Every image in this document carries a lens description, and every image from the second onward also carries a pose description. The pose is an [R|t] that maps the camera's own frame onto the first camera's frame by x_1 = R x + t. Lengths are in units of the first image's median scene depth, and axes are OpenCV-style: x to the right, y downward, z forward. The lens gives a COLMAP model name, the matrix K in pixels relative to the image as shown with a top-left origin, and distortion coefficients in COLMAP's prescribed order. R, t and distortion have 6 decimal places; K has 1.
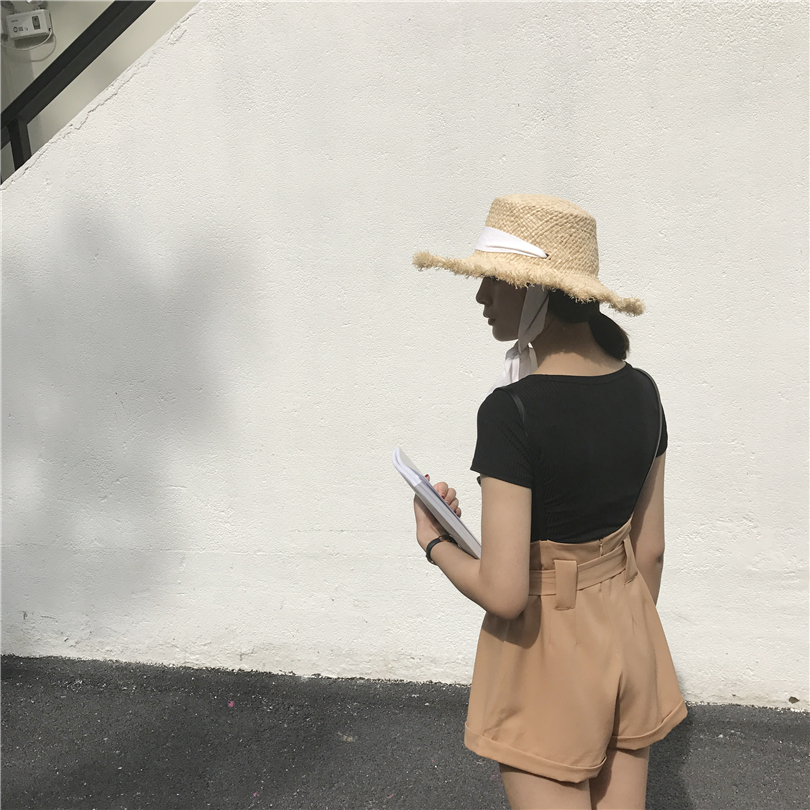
lens RADIAL K [[812.8, 0, 417.7], [0, 812.8, 345.5], [0, 0, 1]] dist [-0.055855, 0.028418]
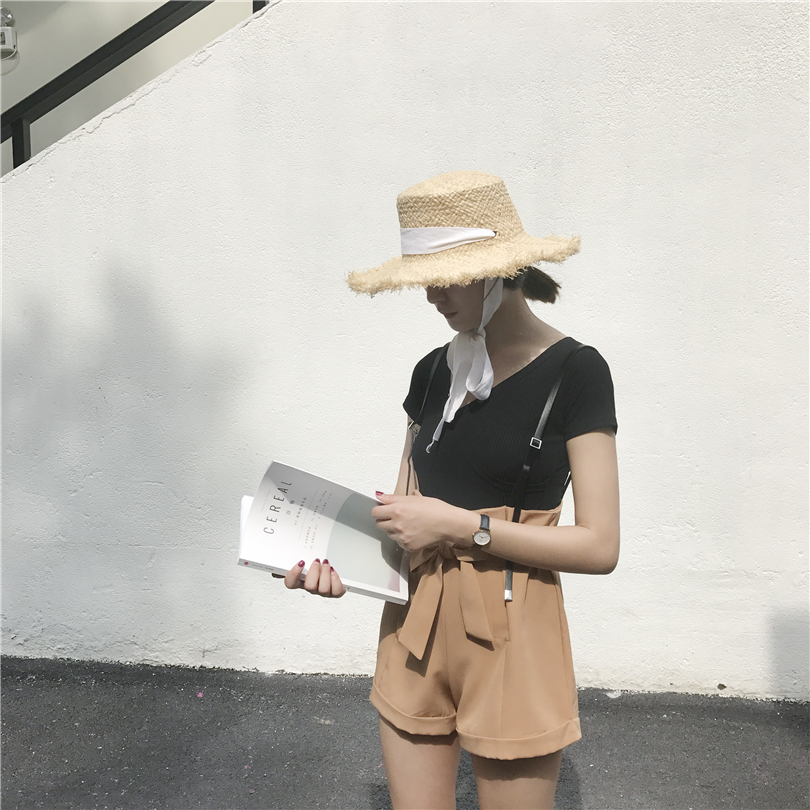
lens RADIAL K [[808.7, 0, 405.8], [0, 808.7, 347.2], [0, 0, 1]] dist [-0.046127, -0.010059]
pose [[0.985248, 0.077588, 0.152531, -0.161753], [-0.063759, 0.993570, -0.093559, 0.084472], [-0.158809, 0.082454, 0.983860, -0.075874]]
